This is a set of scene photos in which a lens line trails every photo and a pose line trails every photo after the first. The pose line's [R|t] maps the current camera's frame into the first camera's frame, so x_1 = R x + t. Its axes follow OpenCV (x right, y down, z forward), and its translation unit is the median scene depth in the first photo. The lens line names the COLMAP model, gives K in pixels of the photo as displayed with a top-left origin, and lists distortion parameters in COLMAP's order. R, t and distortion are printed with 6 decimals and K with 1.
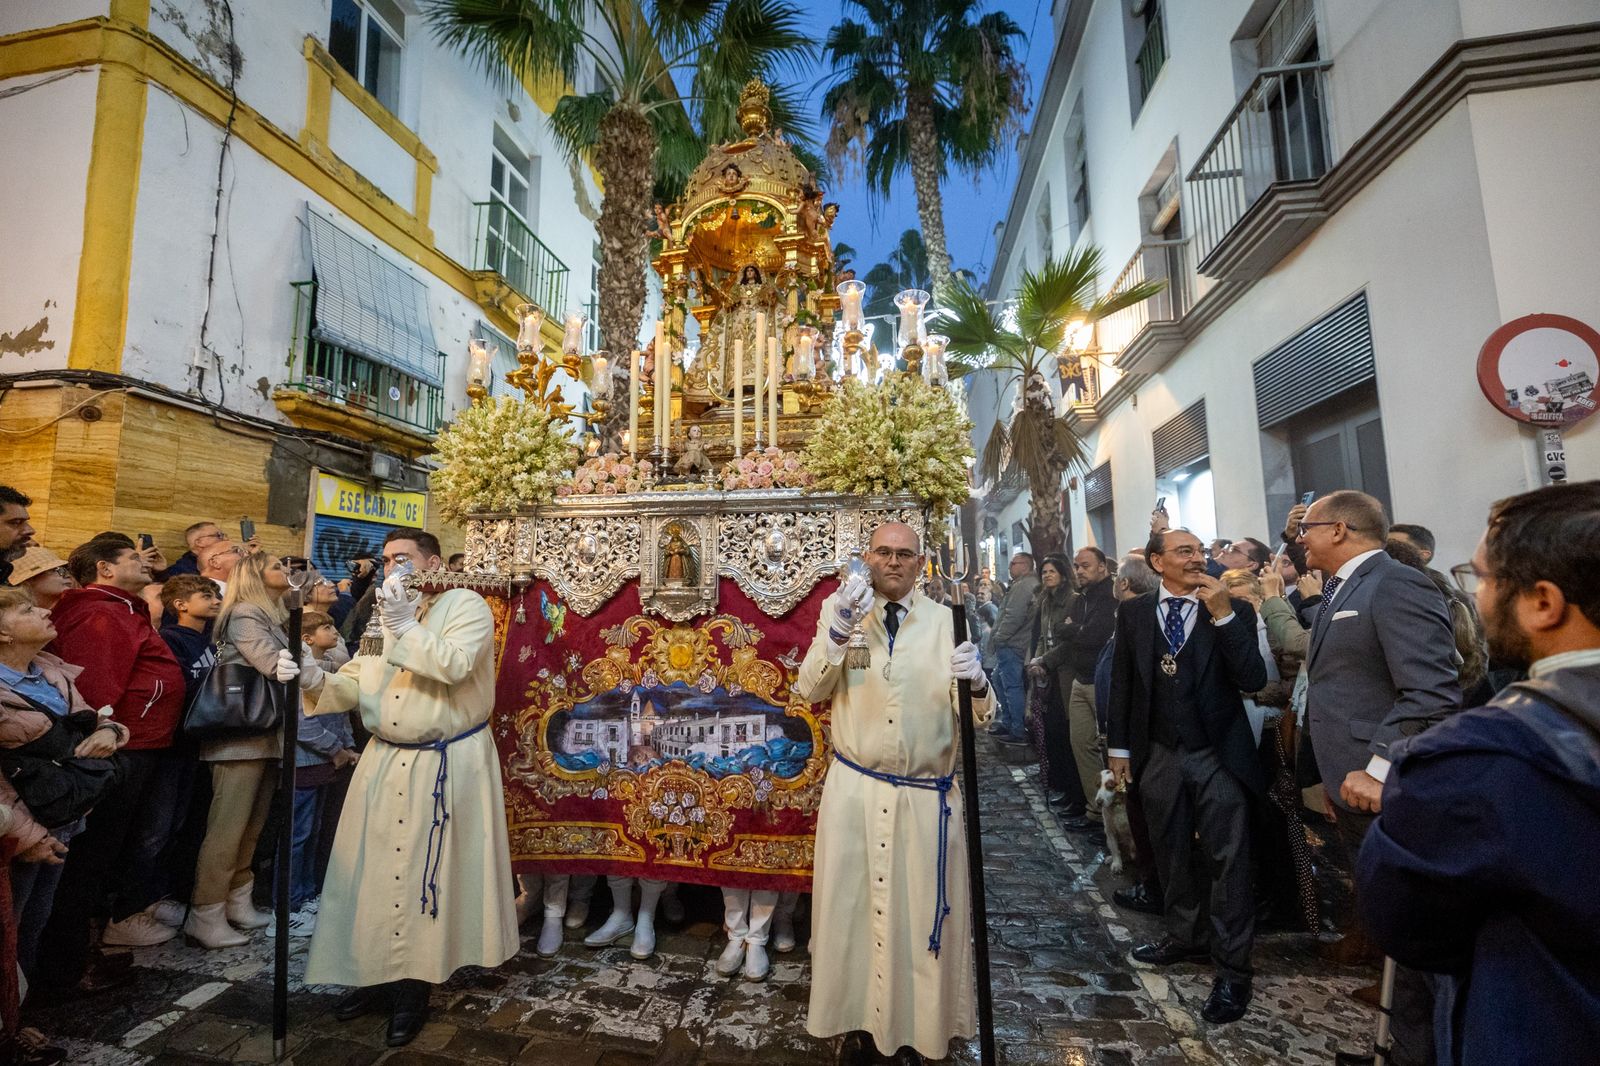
lens RADIAL K [[622.3, 0, 789.4], [0, 622.3, 535.0], [0, 0, 1]] dist [-0.029584, 0.000000]
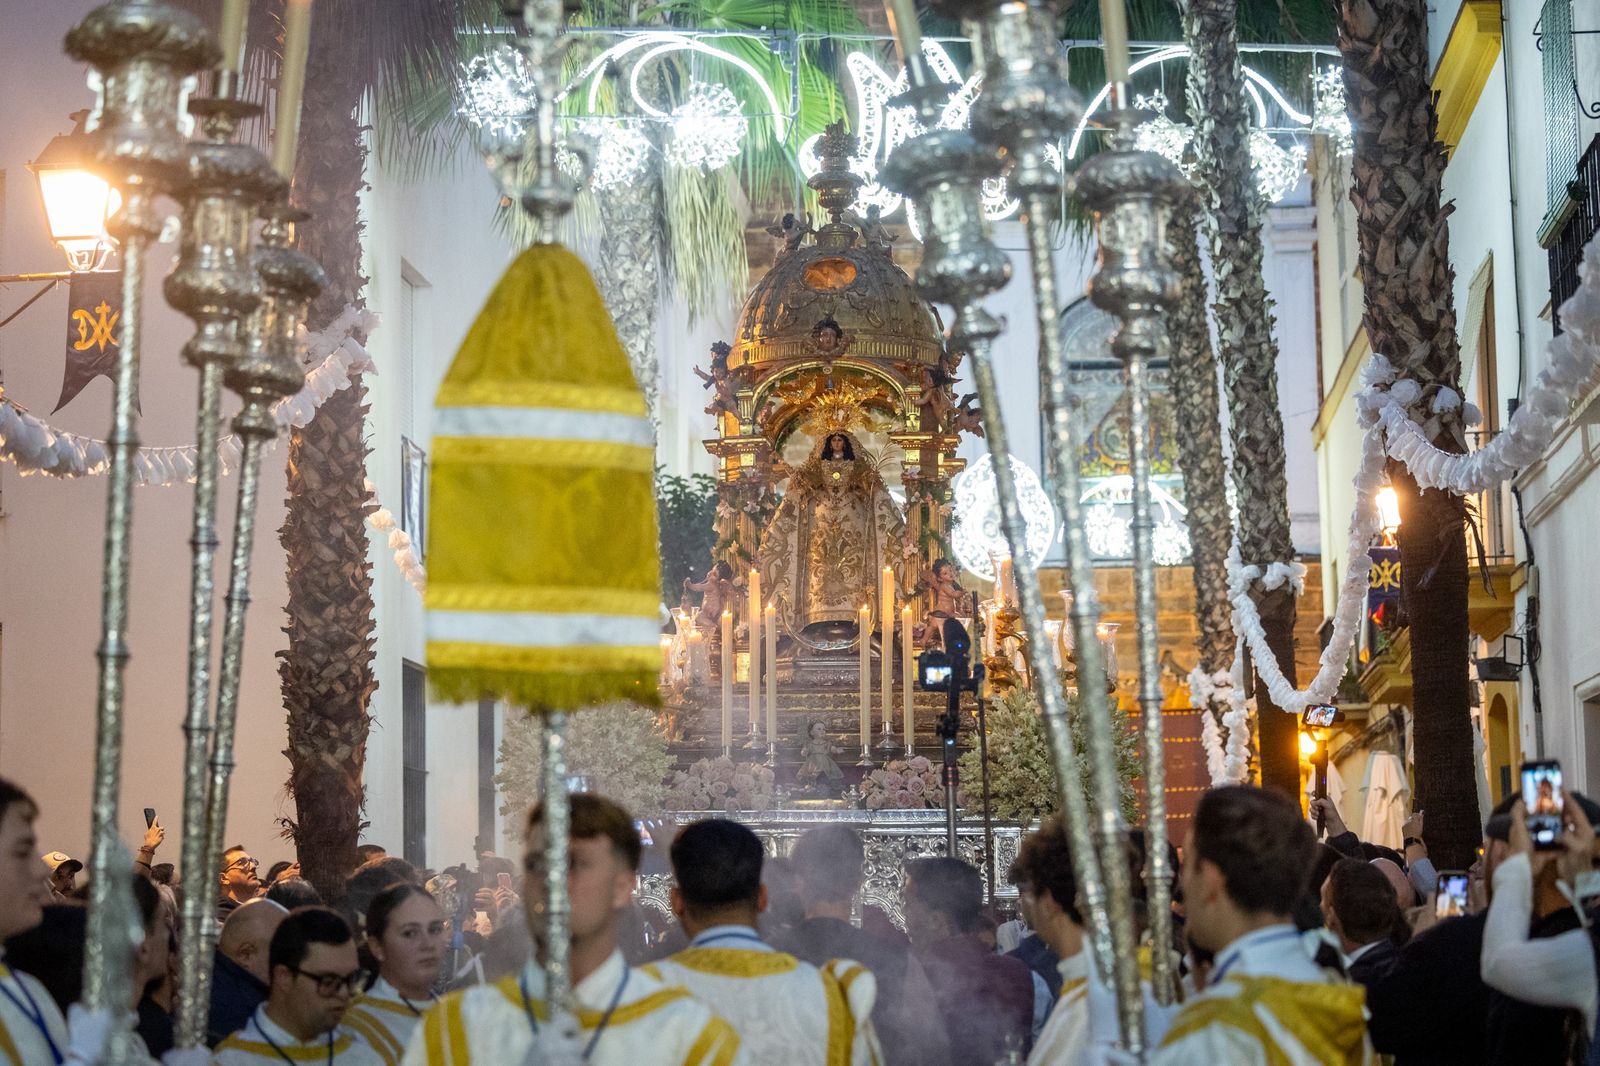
lens RADIAL K [[2655.2, 0, 805.2], [0, 2655.2, 526.8], [0, 0, 1]] dist [-0.053094, 0.000000]
pose [[0.995239, 0.012728, 0.096630, -0.566269], [-0.006779, 0.998075, -0.061639, -0.239768], [-0.097229, 0.060691, 0.993410, -2.777615]]
